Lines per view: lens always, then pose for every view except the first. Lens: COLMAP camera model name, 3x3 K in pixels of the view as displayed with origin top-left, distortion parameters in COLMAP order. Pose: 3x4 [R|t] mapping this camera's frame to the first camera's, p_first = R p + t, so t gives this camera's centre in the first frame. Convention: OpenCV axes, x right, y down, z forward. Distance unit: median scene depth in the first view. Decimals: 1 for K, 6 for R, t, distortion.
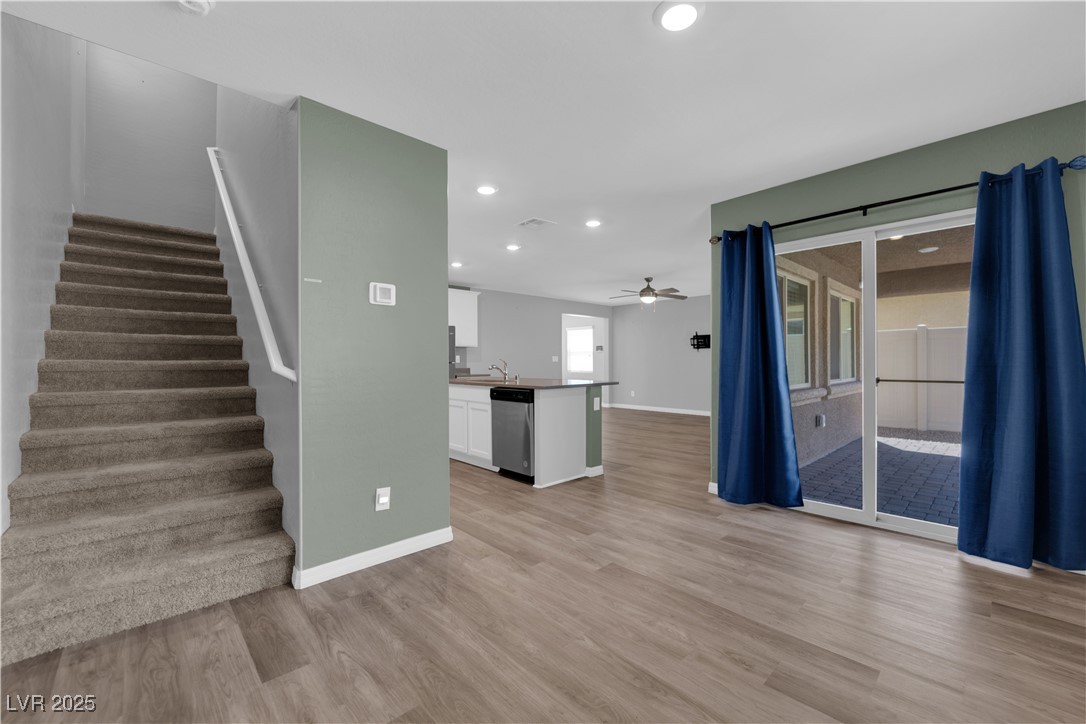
lens RADIAL K [[440.2, 0, 546.7], [0, 440.2, 362.1], [0, 0, 1]] dist [-0.016227, -0.000242]
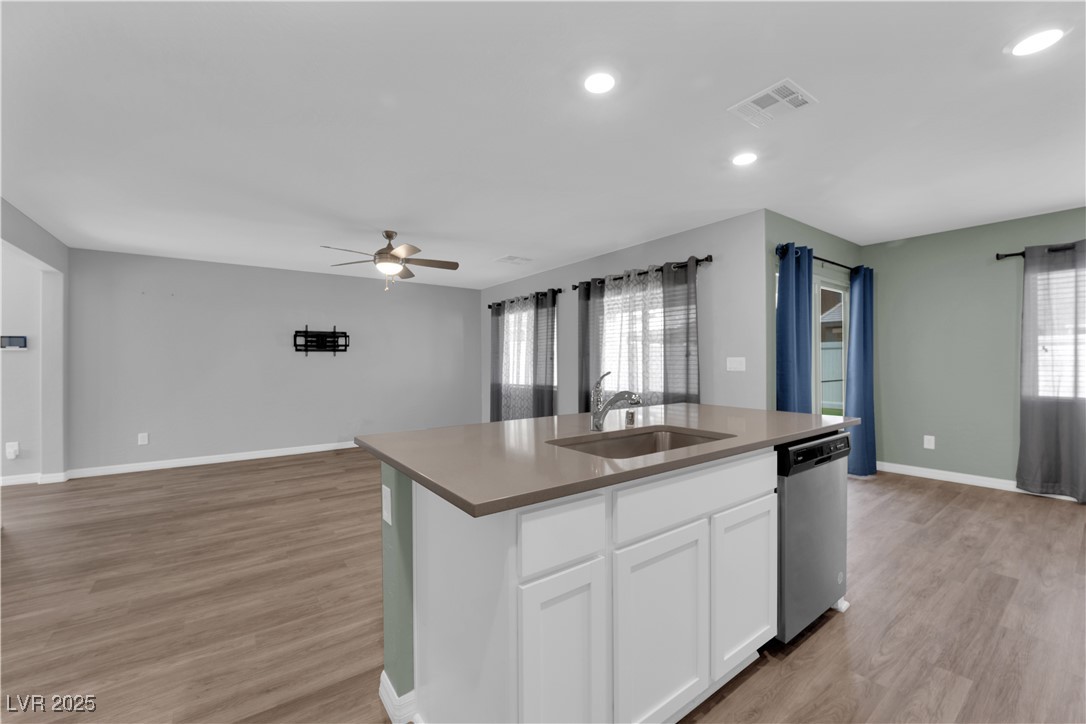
lens RADIAL K [[436.5, 0, 546.8], [0, 436.5, 361.6], [0, 0, 1]] dist [-0.015502, -0.000534]
pose [[0.114367, 0.006665, 0.993416, -0.302668], [0.008442, 0.999935, -0.007680, -0.008729], [-0.993403, 0.009265, 0.114304, 0.663572]]
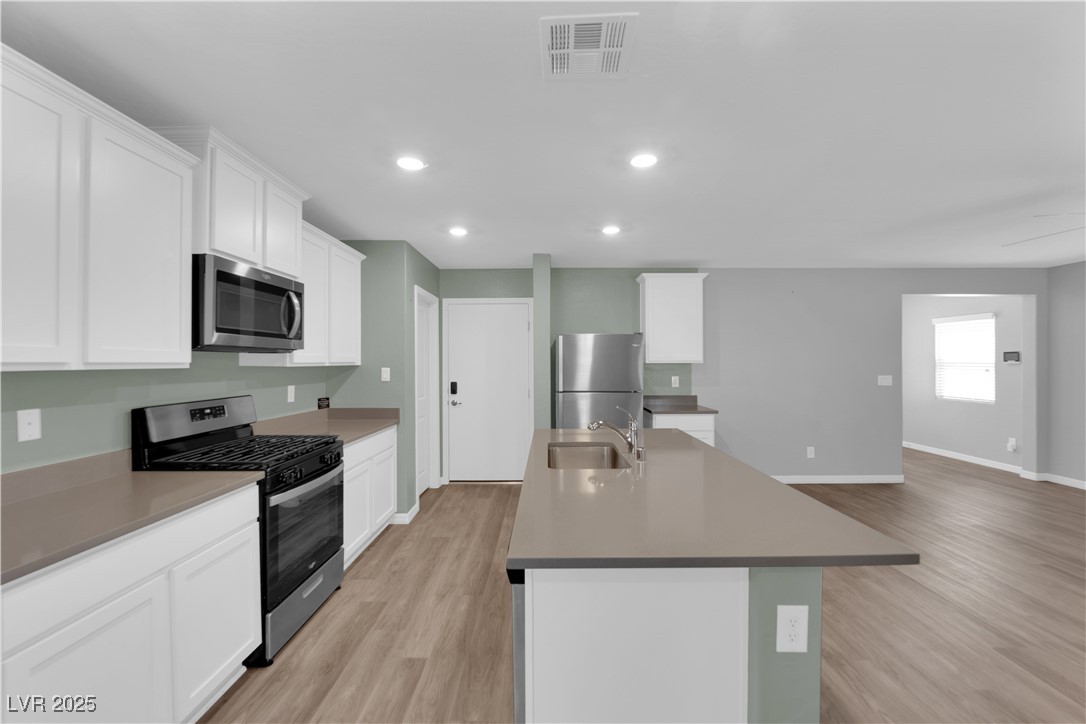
lens RADIAL K [[440.2, 0, 546.7], [0, 440.2, 362.1], [0, 0, 1]] dist [-0.016227, -0.000242]
pose [[0.726747, 0.001828, -0.686903, 0.103349], [-0.000959, 0.999998, 0.001647, -0.036192], [0.686904, -0.000539, 0.726748, 0.401895]]
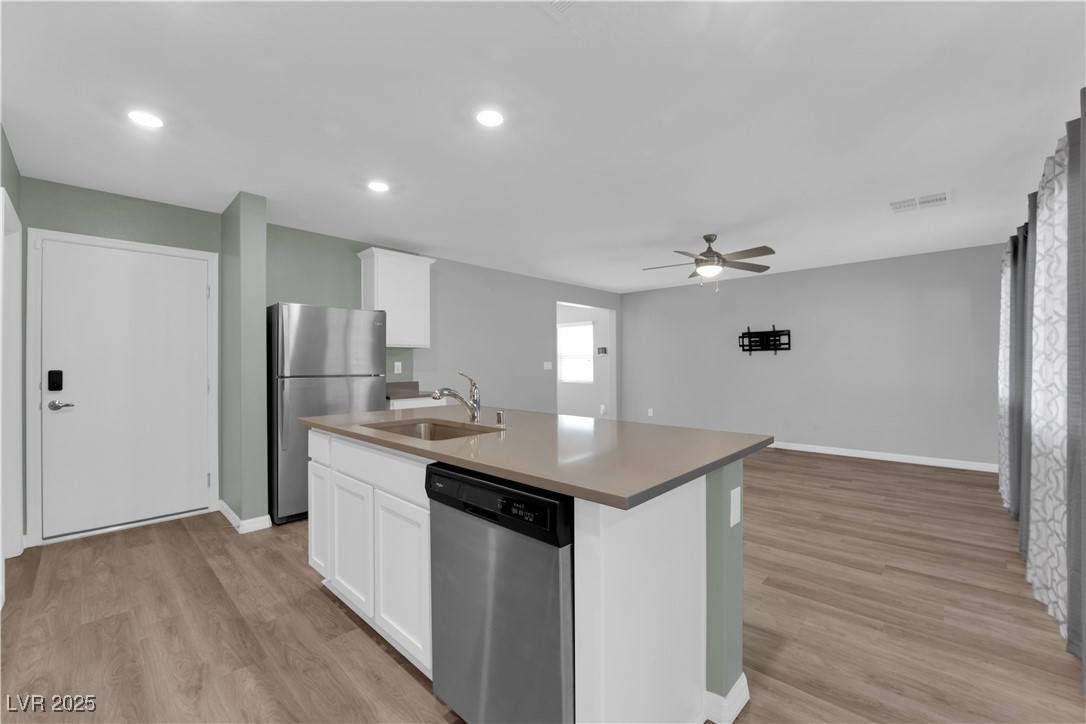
lens RADIAL K [[436.5, 0, 546.8], [0, 436.5, 361.6], [0, 0, 1]] dist [-0.015502, -0.000534]
pose [[0.997934, -0.001219, 0.064232, -0.032367], [0.001768, 0.999962, -0.008496, -0.009682], [-0.064219, 0.008592, 0.997899, 0.375460]]
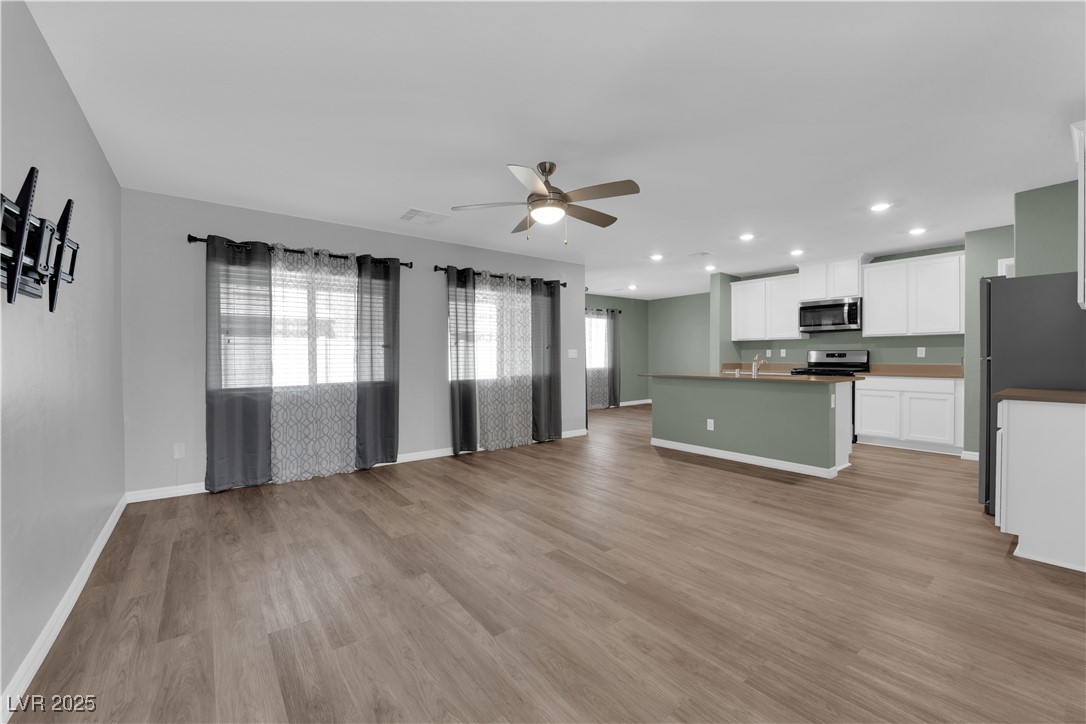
lens RADIAL K [[440.7, 0, 546.3], [0, 440.7, 360.9], [0, 0, 1]] dist [0.001196, 0.000001]
pose [[-0.995612, 0.007778, 0.093258, 0.177220], [0.009345, 0.999822, 0.016385, -0.007836], [-0.093114, 0.017185, -0.995507, 1.317959]]
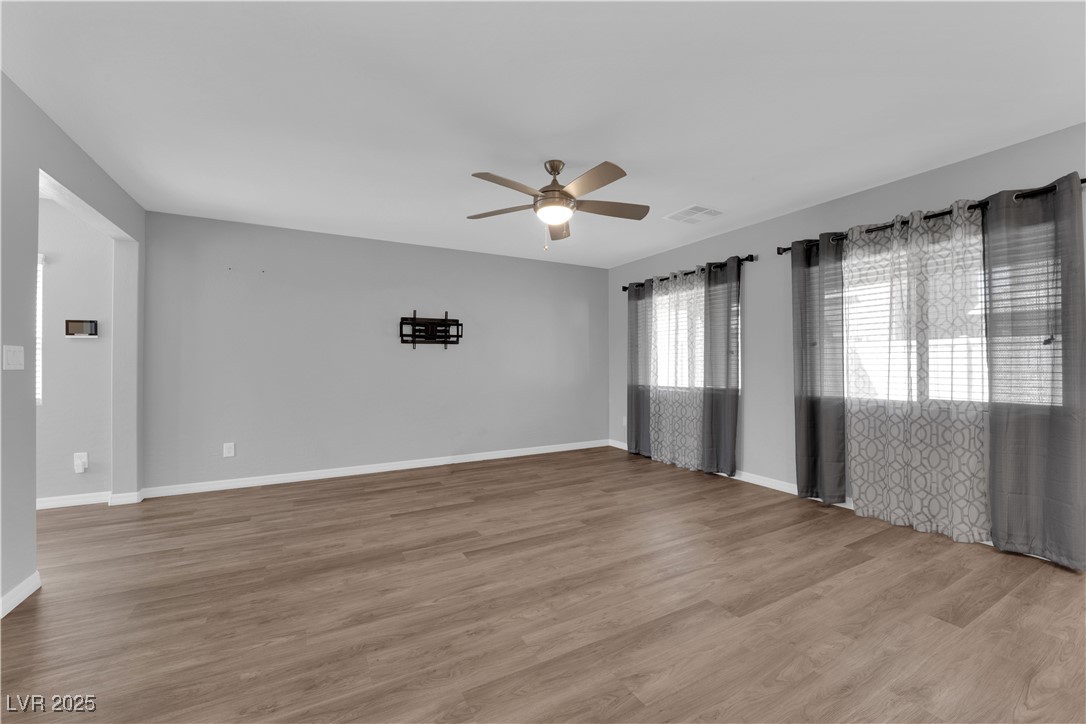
lens RADIAL K [[440.2, 0, 546.7], [0, 440.2, 362.1], [0, 0, 1]] dist [-0.016227, -0.000242]
pose [[0.243764, 0.009362, 0.969789, -0.151563], [0.003641, 0.999938, -0.010568, -0.001816], [-0.969828, 0.006107, 0.243715, 0.835188]]
